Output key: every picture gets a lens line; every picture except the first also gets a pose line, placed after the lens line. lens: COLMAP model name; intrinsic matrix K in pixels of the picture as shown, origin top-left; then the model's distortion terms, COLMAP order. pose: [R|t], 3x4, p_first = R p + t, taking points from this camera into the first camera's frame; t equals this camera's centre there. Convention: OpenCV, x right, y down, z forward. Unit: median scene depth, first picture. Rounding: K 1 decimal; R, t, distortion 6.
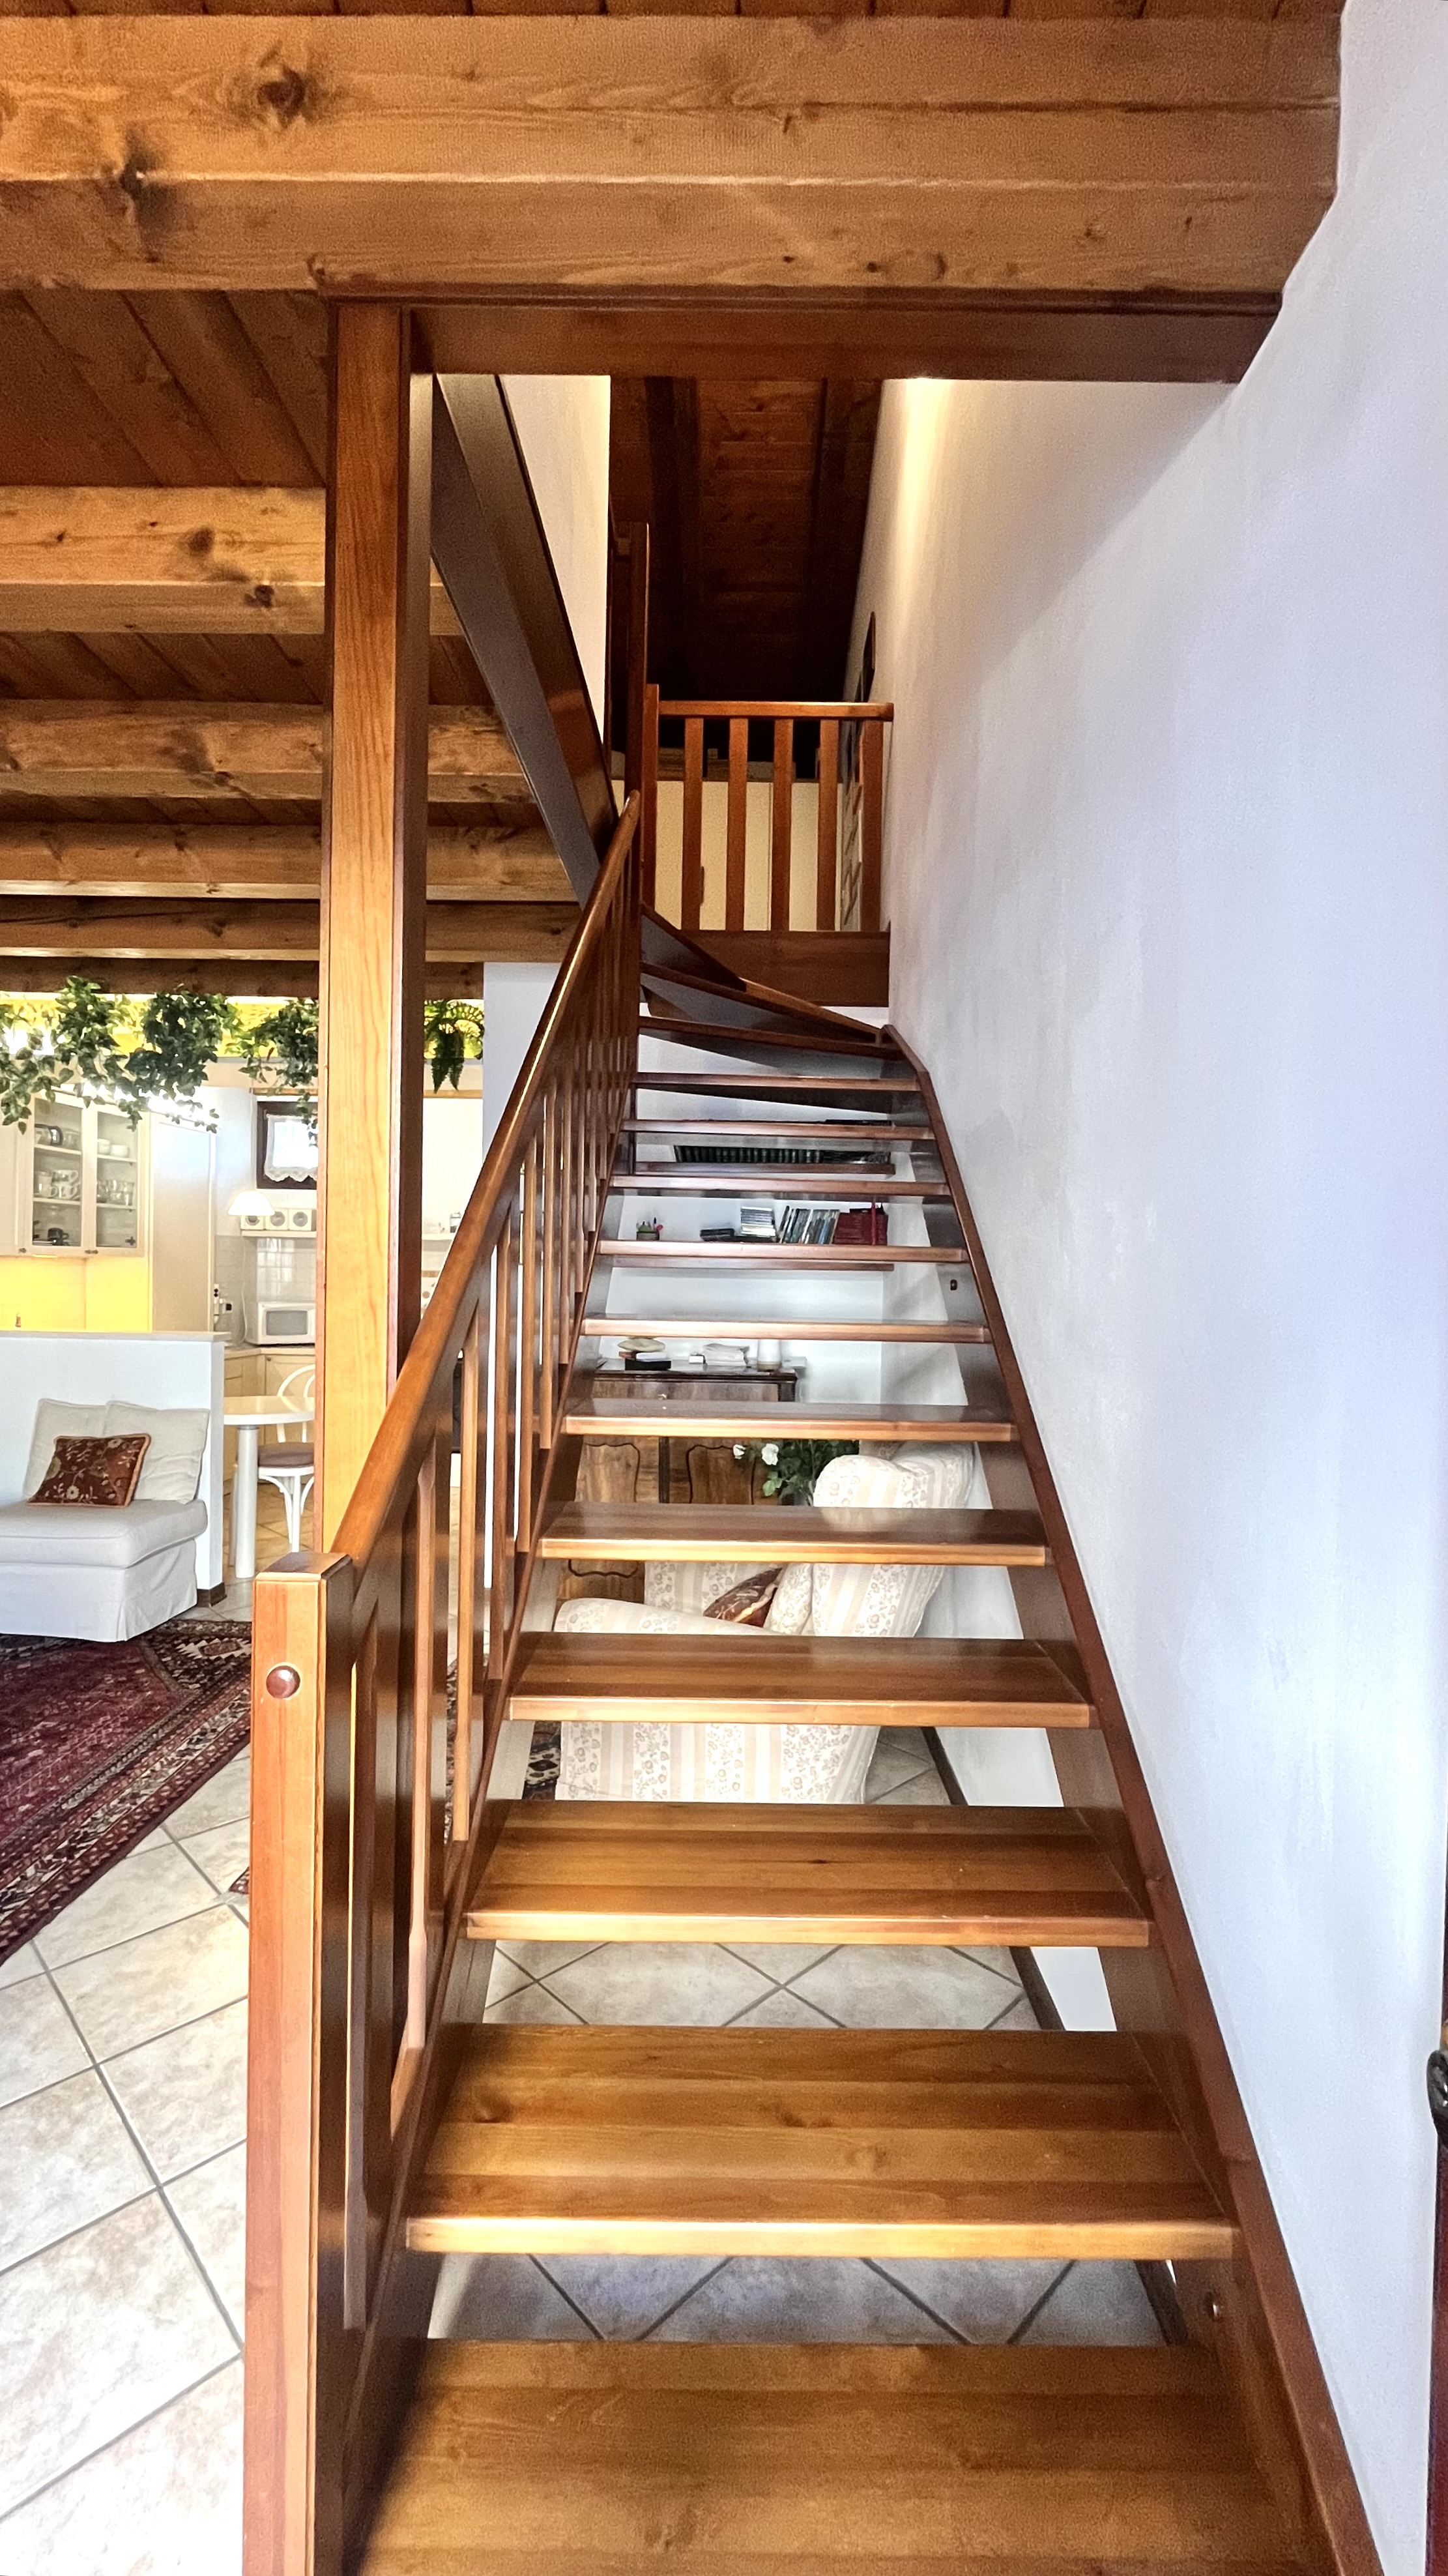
lens RADIAL K [[1070.7, 0, 726.4], [0, 1070.7, 1283.4], [0, 0, 1]] dist [-0.003809, -0.000643]
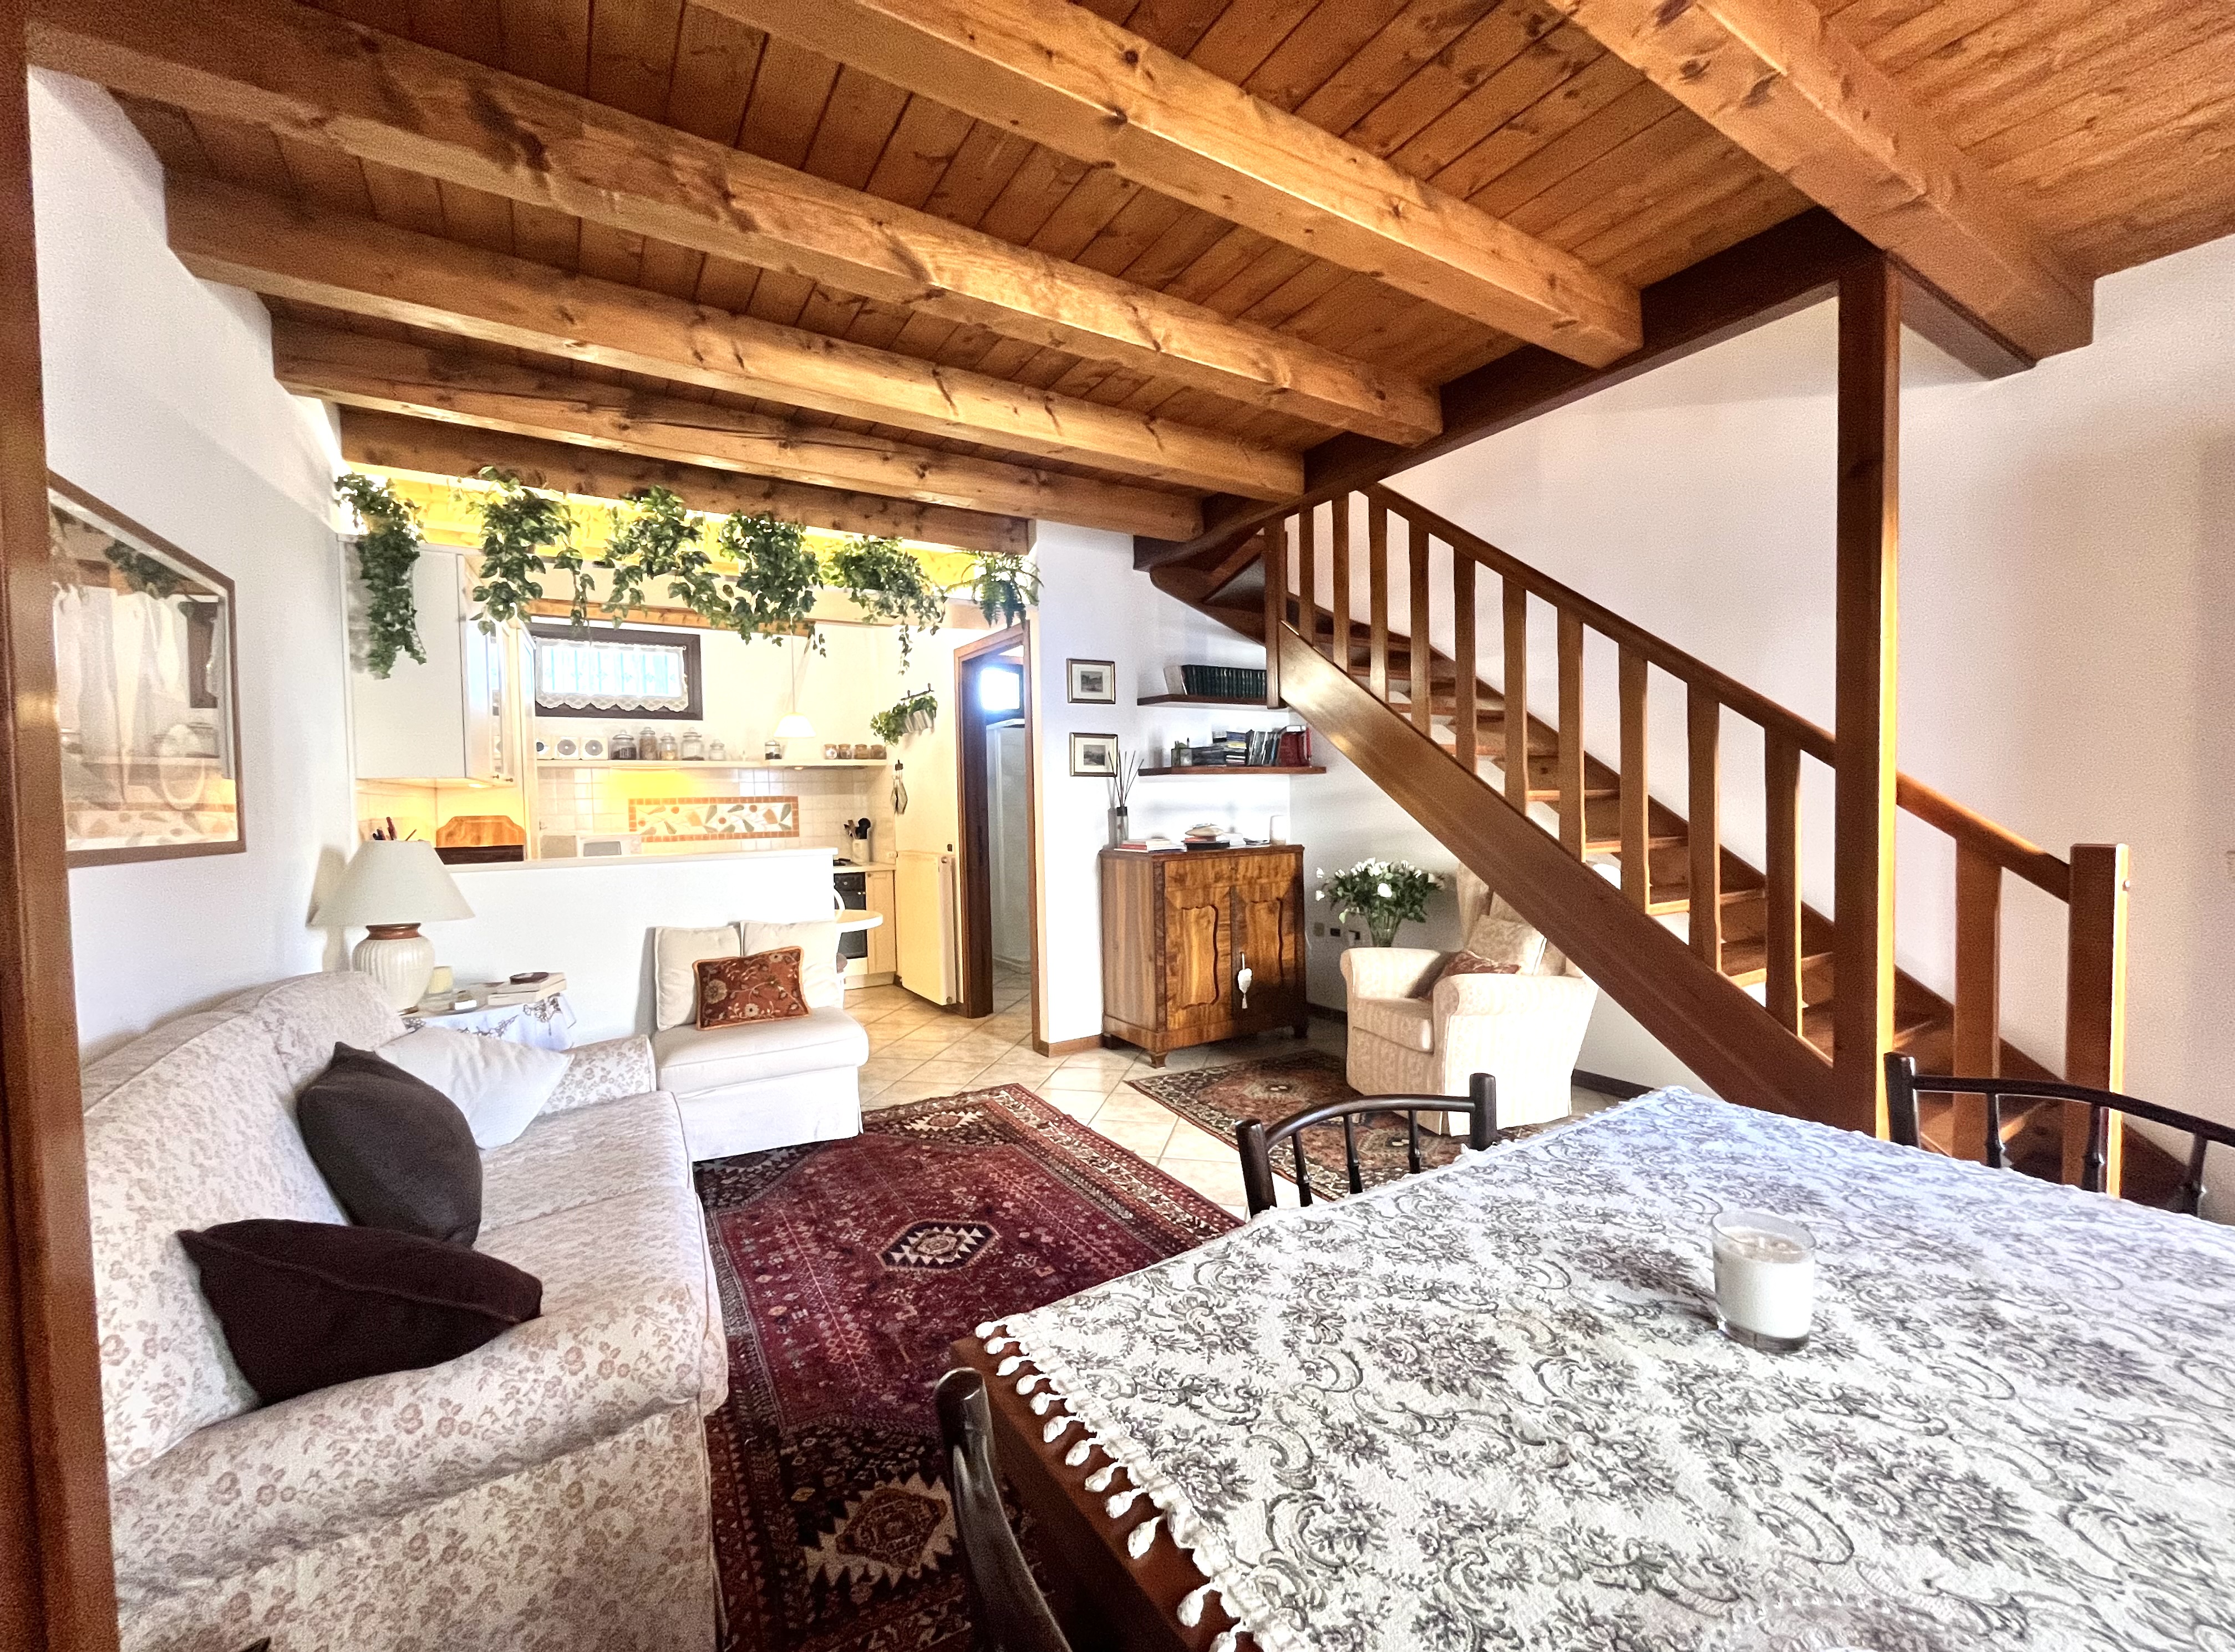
lens RADIAL K [[914.3, 0, 1112.2], [0, 914.3, 832.3], [0, 0, 1]] dist [-0.004293, 0.001024]
pose [[0.844833, -0.054204, 0.532277, -0.826902], [0.042764, 0.998513, 0.033807, 0.014905], [-0.533318, -0.005799, 0.845895, 0.099944]]
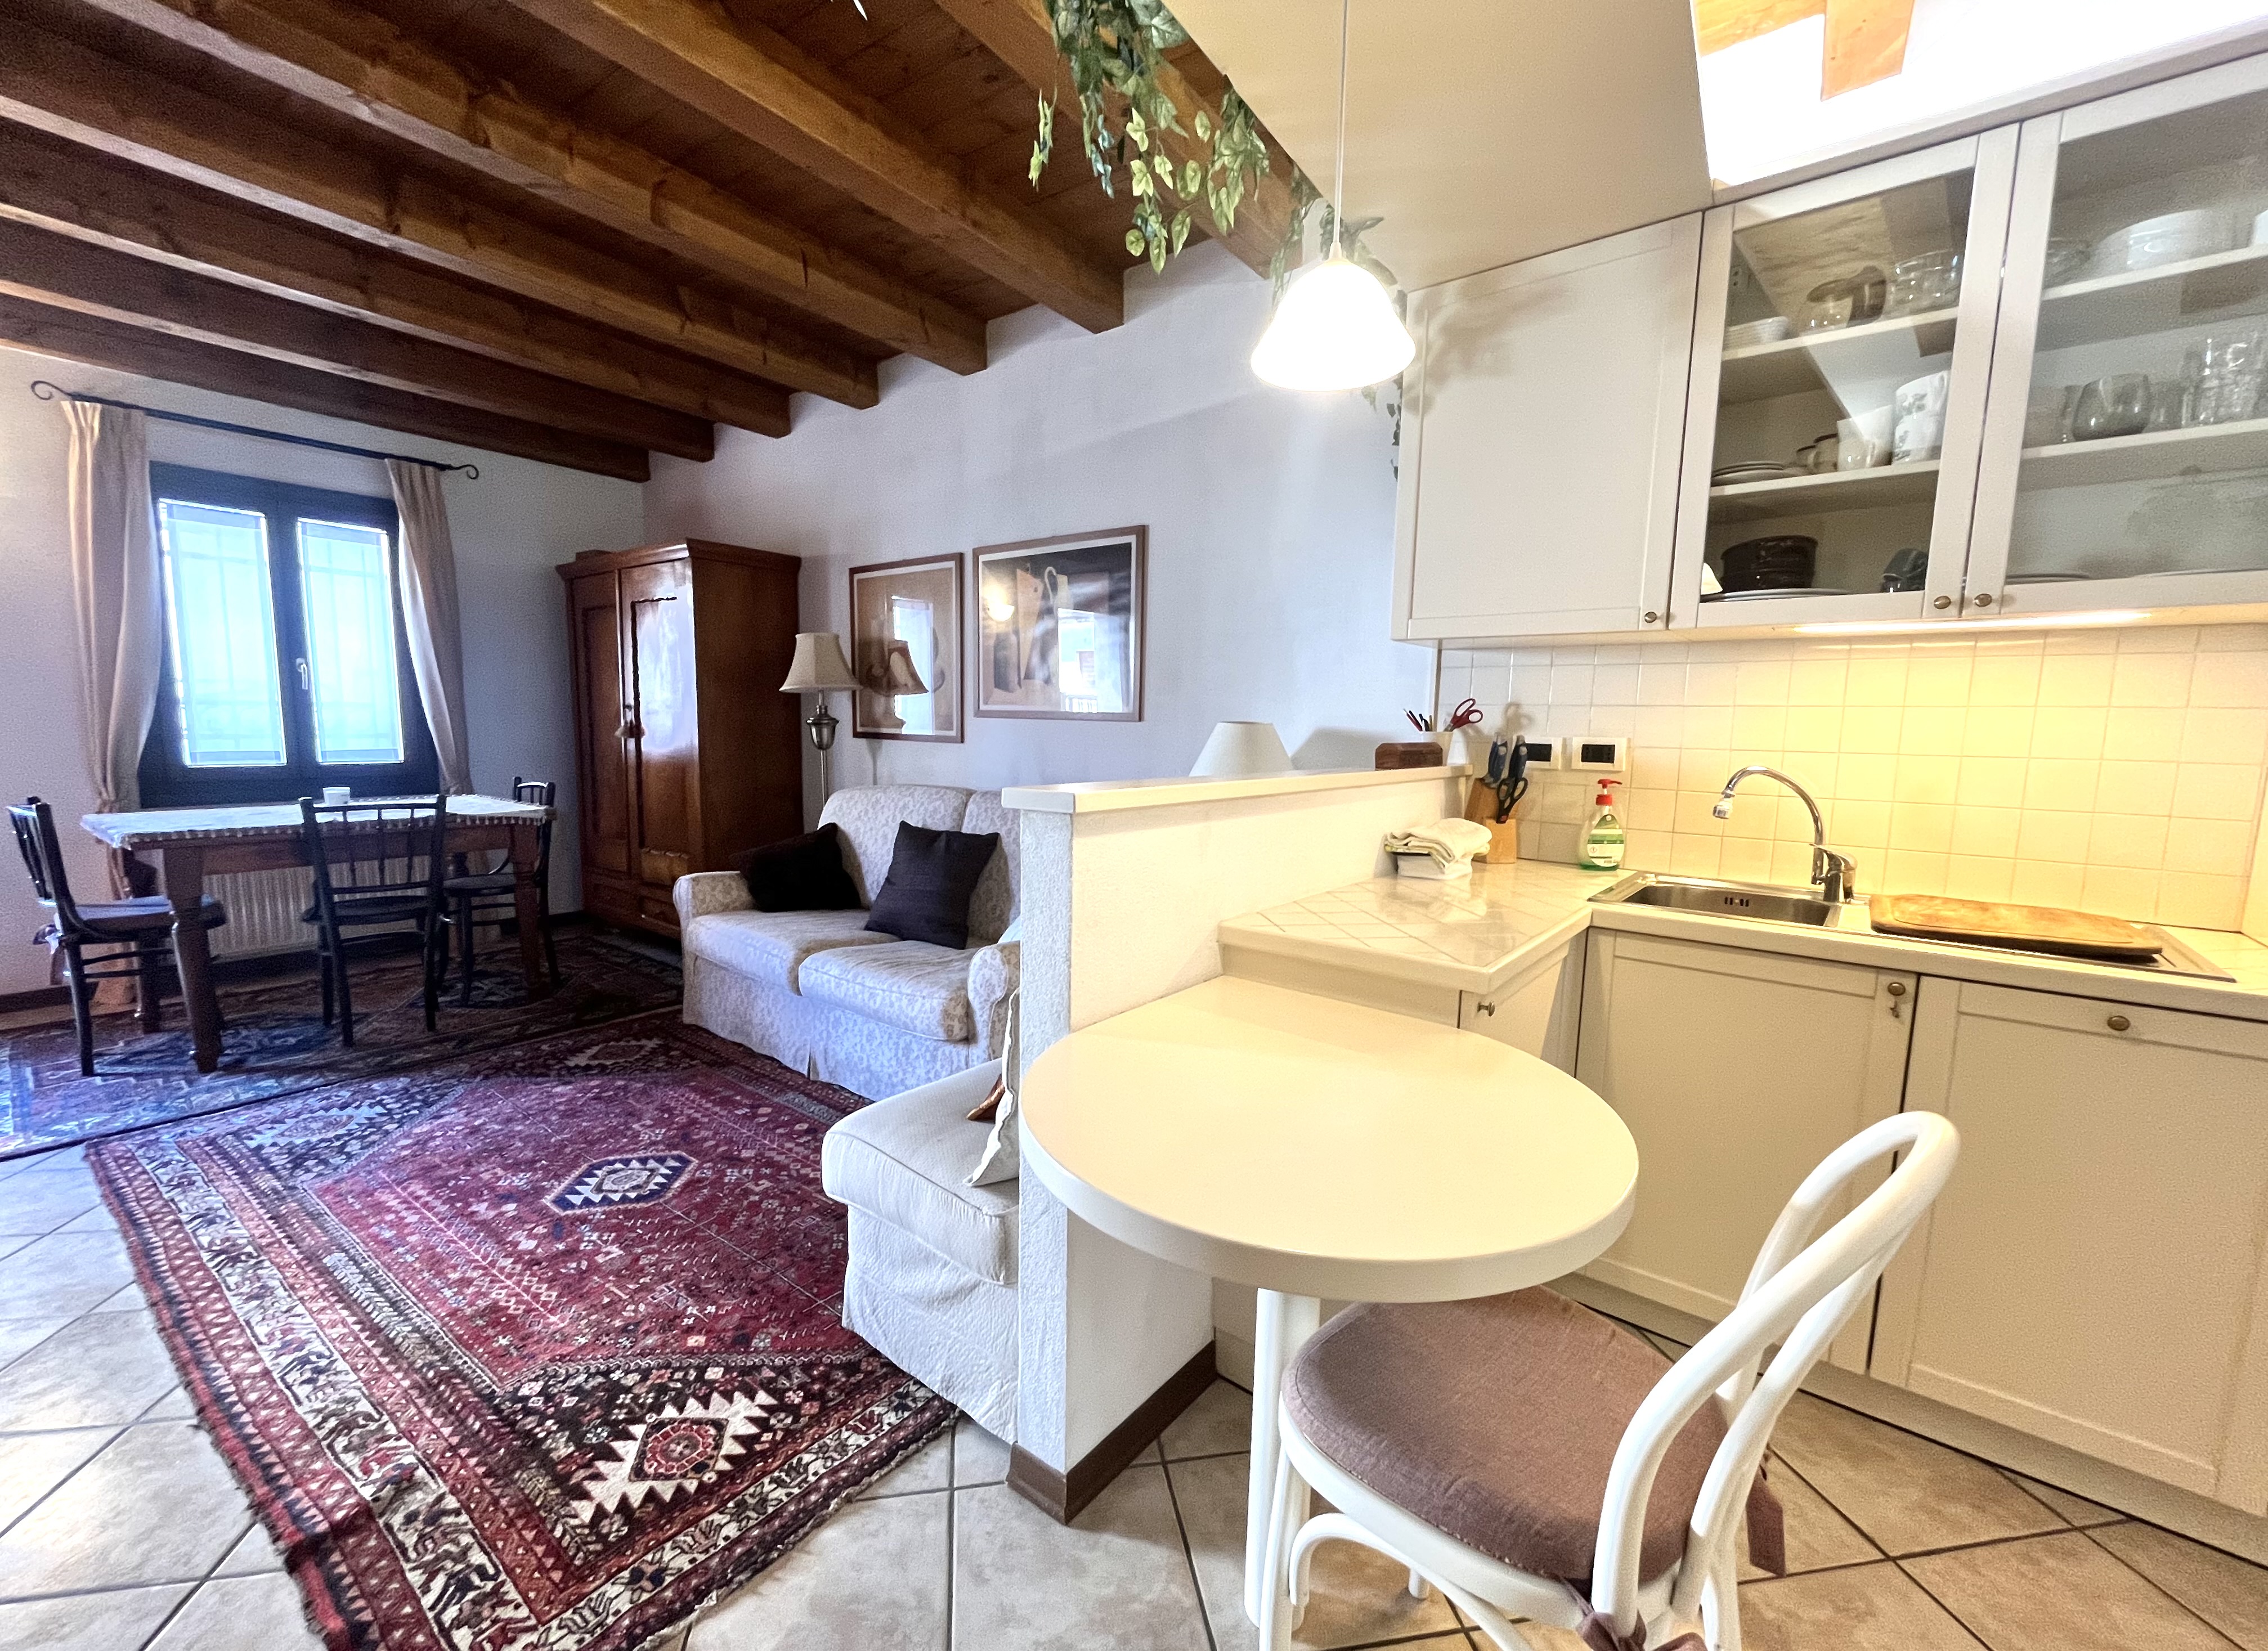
lens RADIAL K [[930.8, 0, 1127.0], [0, 930.8, 834.8], [0, 0, 1]] dist [-0.001419, 0.000100]
pose [[-0.568691, 0.074227, -0.819195, -0.279374], [-0.037712, 0.992520, 0.116112, 0.028405], [0.821686, 0.096925, -0.561638, 1.369001]]
